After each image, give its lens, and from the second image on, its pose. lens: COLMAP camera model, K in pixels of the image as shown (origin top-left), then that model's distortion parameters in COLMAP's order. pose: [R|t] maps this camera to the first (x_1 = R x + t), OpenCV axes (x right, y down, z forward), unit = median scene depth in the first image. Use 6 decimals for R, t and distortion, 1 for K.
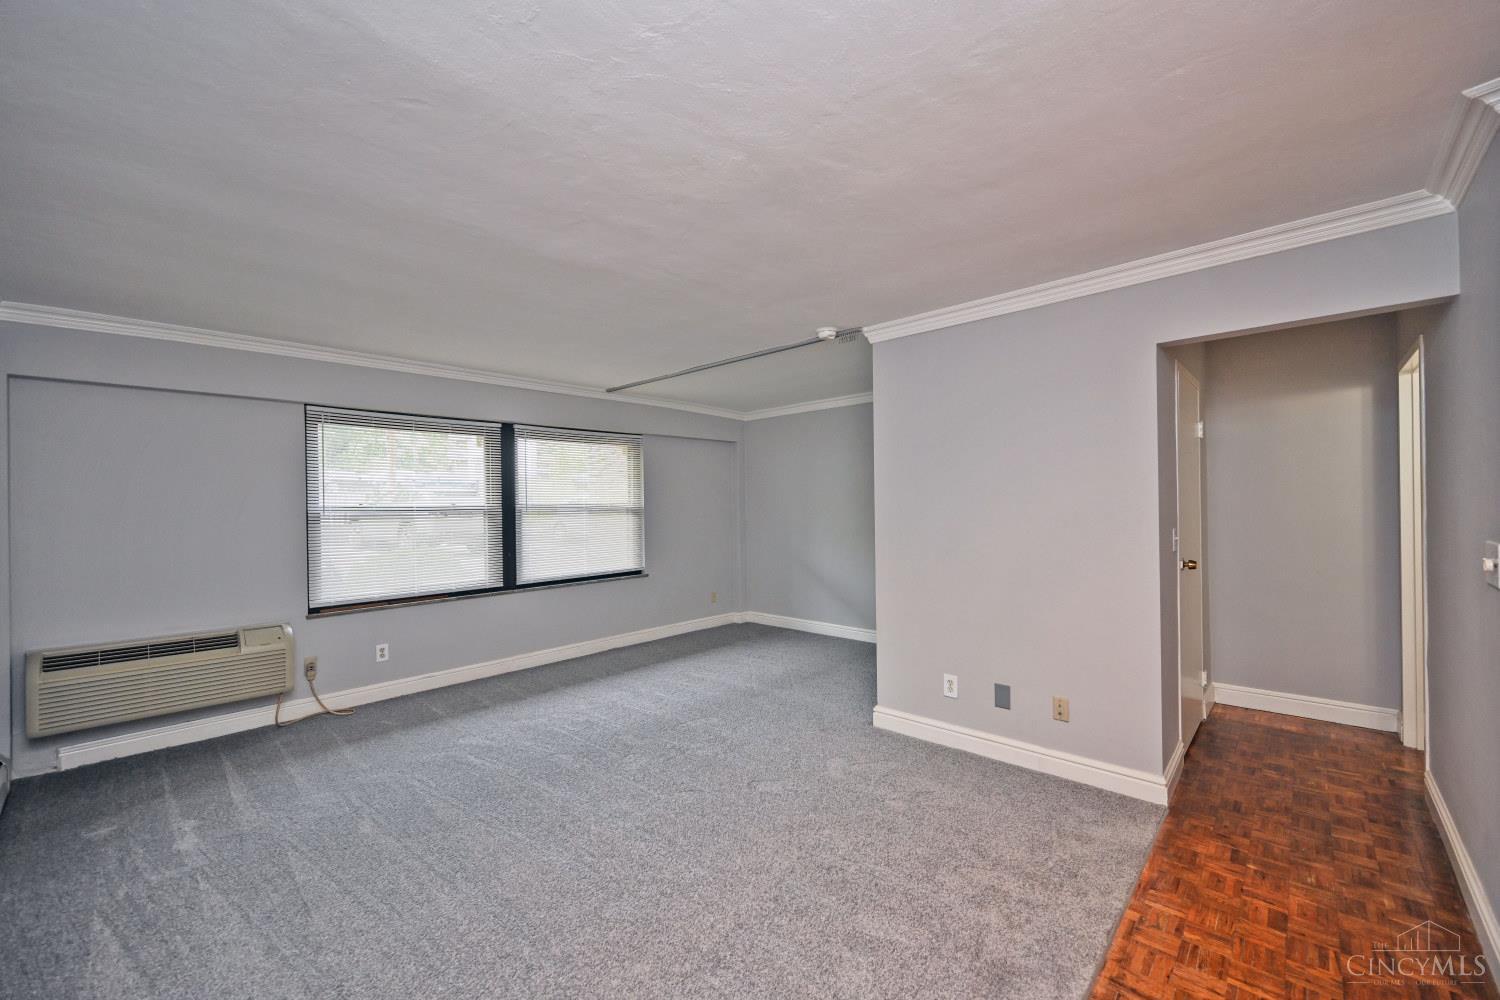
lens RADIAL K [[595.8, 0, 748.0], [0, 595.8, 507.0], [0, 0, 1]] dist [-0.002455, 0.000026]
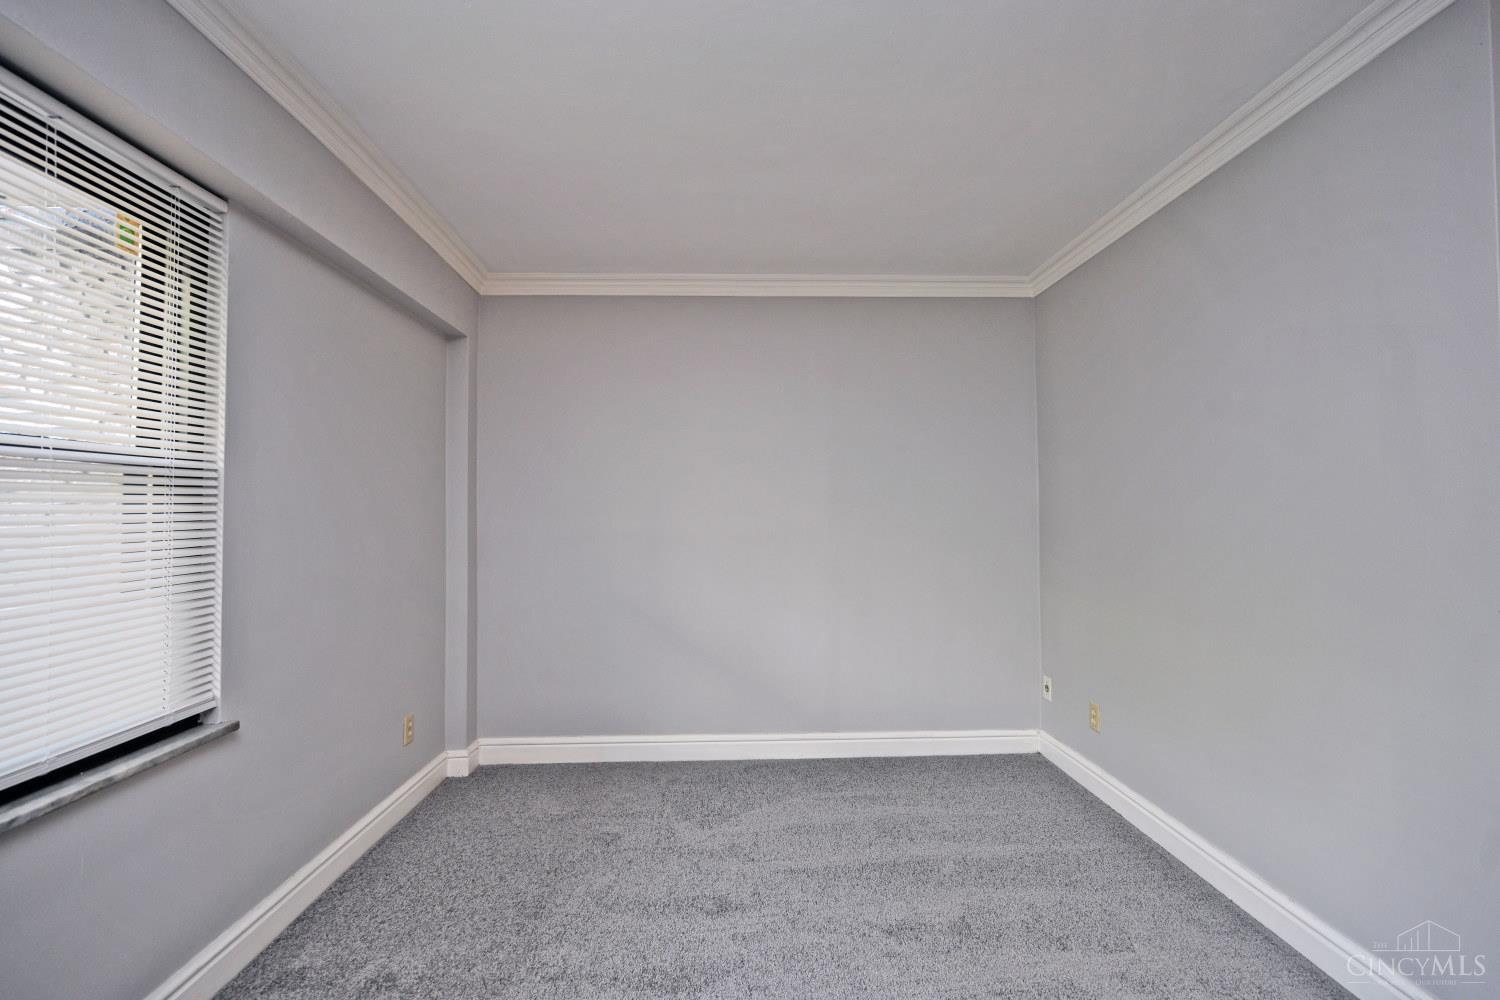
lens RADIAL K [[596.6, 0, 743.7], [0, 596.6, 495.9], [0, 0, 1]] dist [-0.000978, -0.000114]
pose [[0.705082, 0.032330, 0.708389, -0.266500], [-0.009831, 0.999310, -0.035823, 0.023071], [-0.709058, 0.018294, 0.704913, 0.856012]]
